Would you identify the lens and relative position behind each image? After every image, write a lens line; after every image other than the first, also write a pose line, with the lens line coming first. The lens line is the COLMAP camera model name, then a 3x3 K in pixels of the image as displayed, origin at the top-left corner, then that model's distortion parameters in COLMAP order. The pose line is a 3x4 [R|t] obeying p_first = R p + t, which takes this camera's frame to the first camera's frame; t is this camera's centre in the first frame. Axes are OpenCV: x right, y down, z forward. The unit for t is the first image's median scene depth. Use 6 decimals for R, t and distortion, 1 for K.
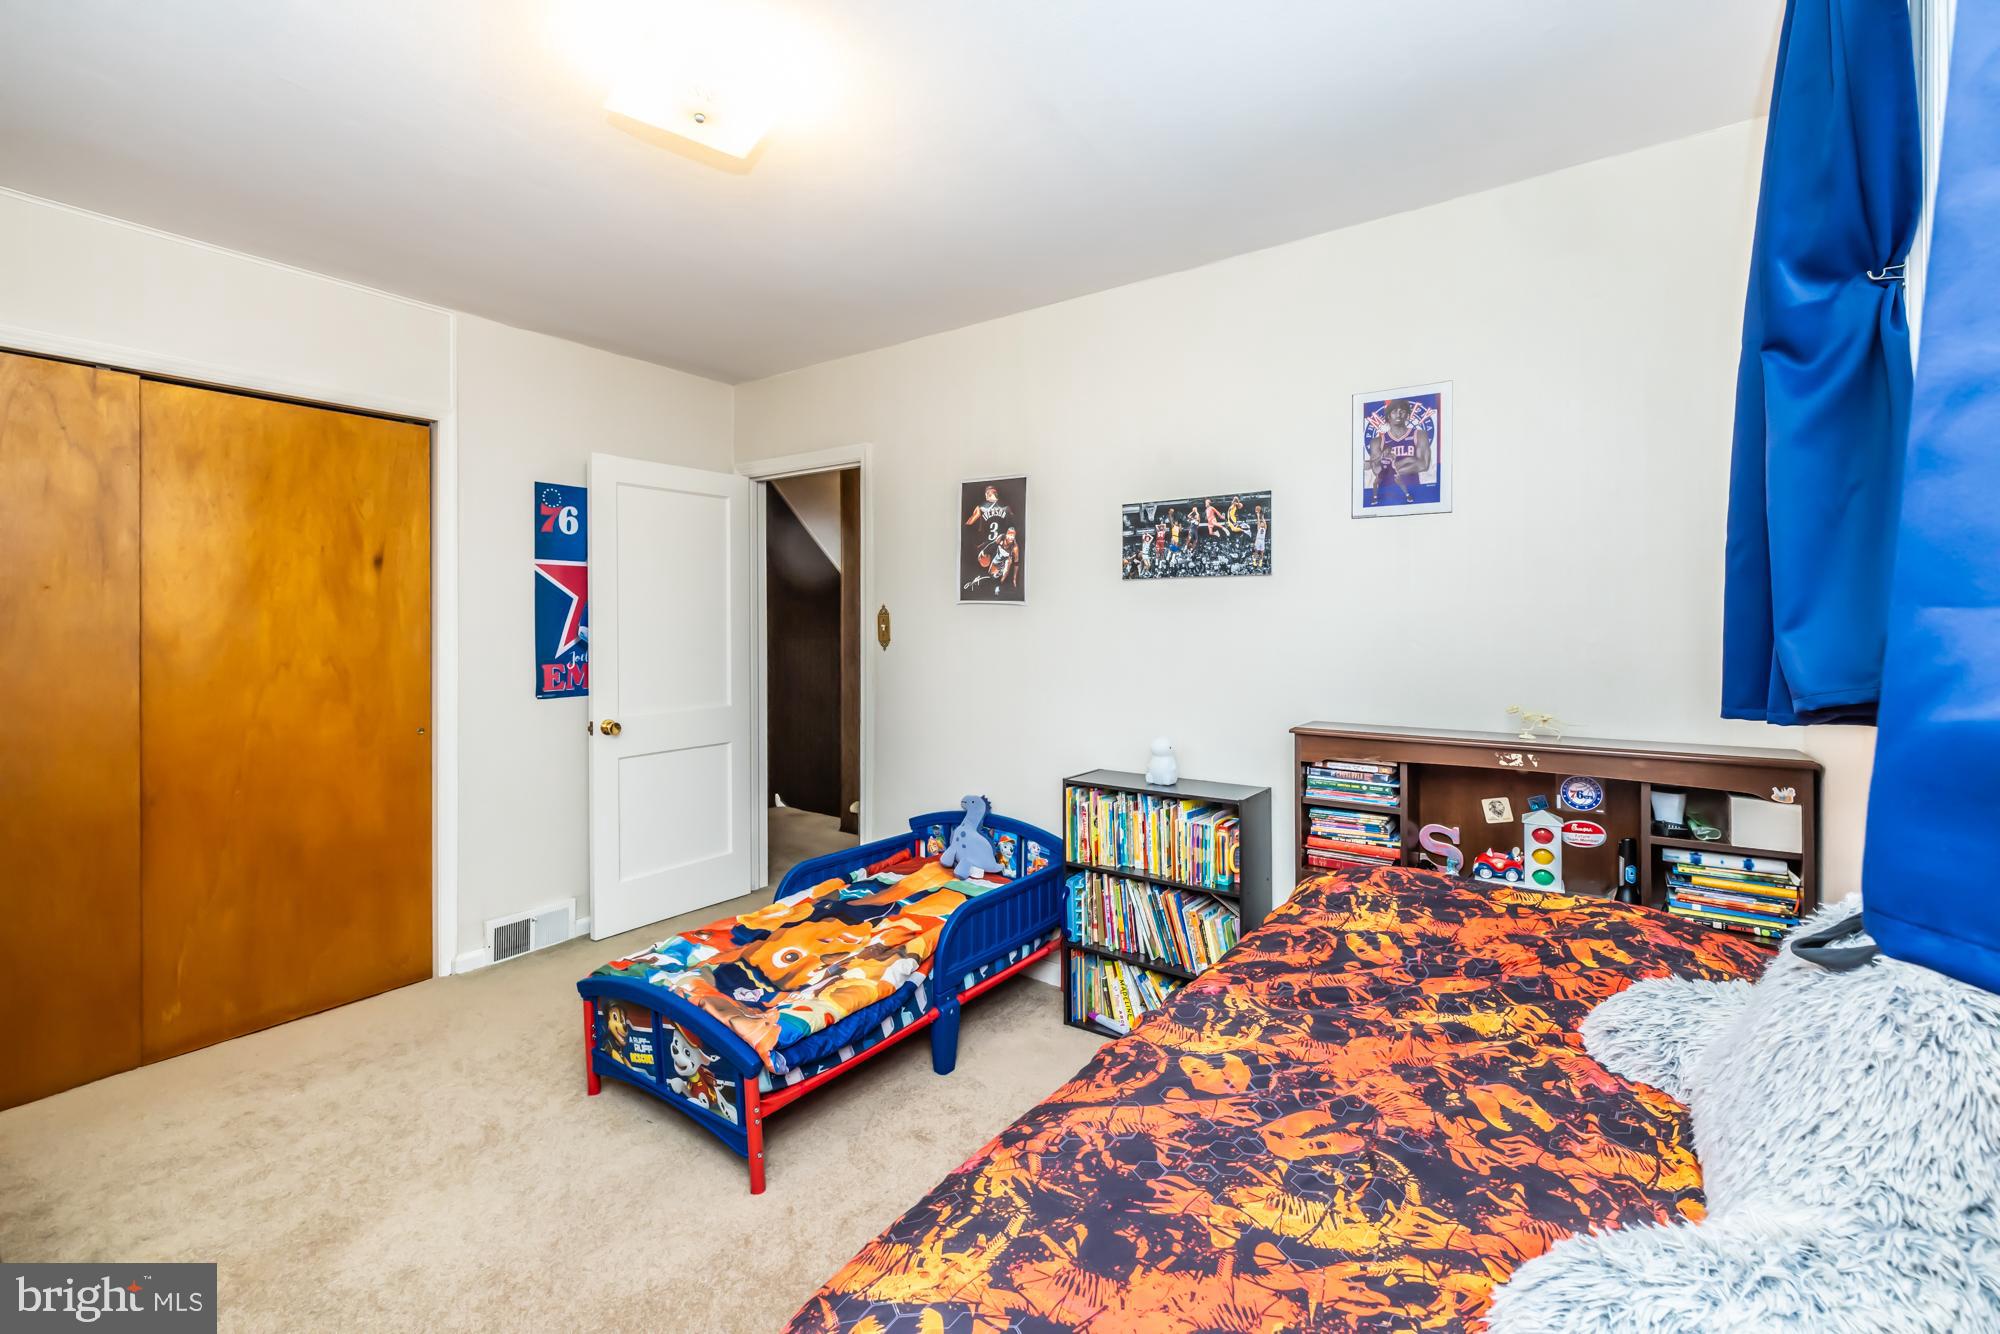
lens RADIAL K [[851.8, 0, 1001.0], [0, 851.8, 629.7], [0, 0, 1]] dist [-0.000203, 0.000301]
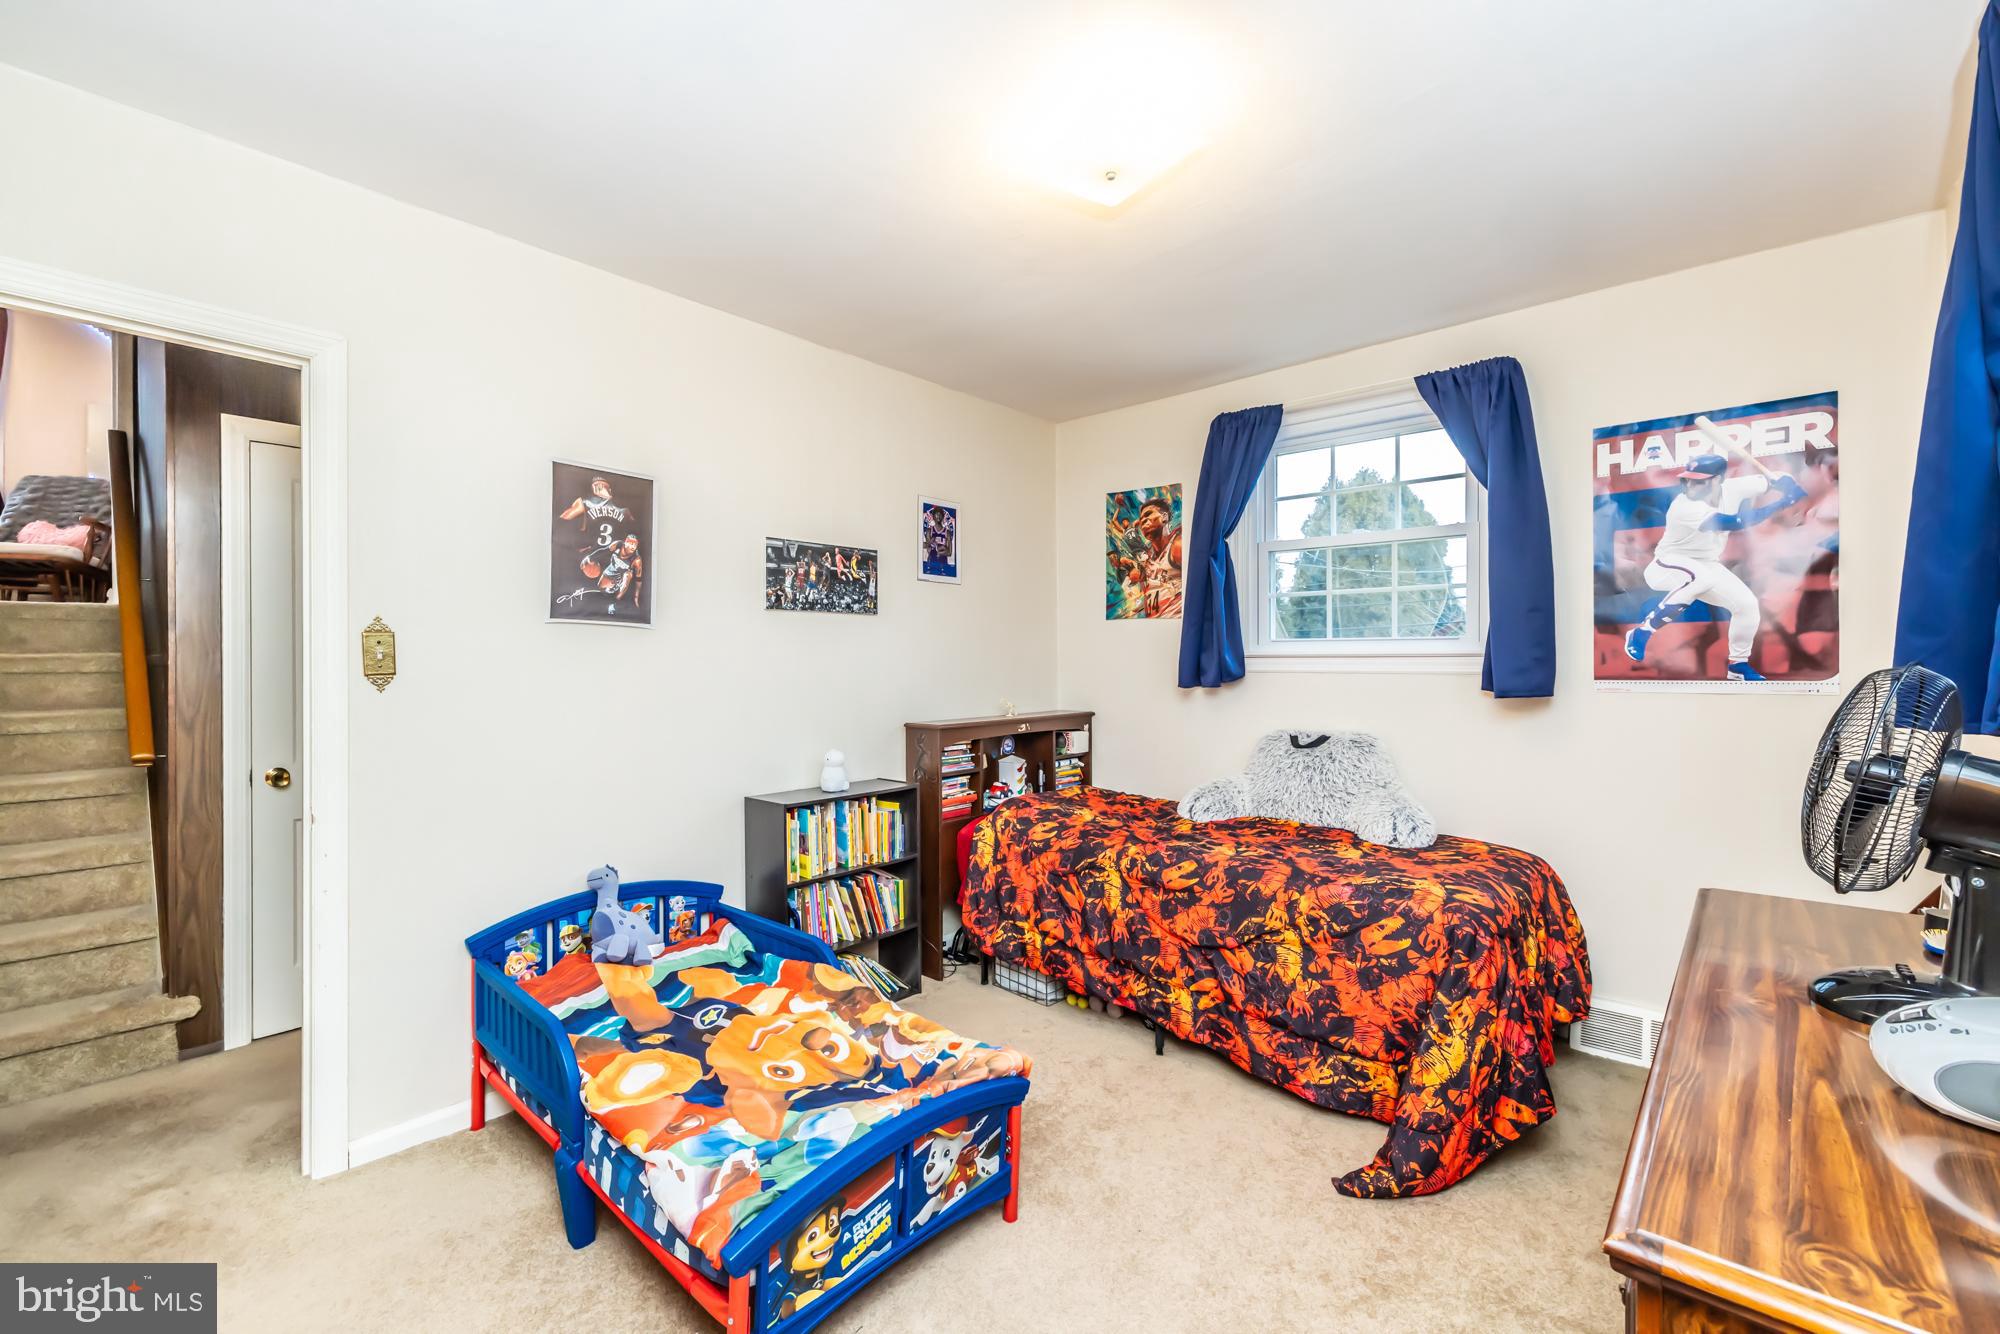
lens RADIAL K [[844.8, 0, 996.6], [0, 844.8, 663.6], [0, 0, 1]] dist [-0.000075, 0.000148]
pose [[0.098054, -0.003601, 0.995175, -0.902205], [0.006142, 0.999977, 0.003014, 0.006799], [-0.995162, 0.005816, 0.098074, 0.653750]]
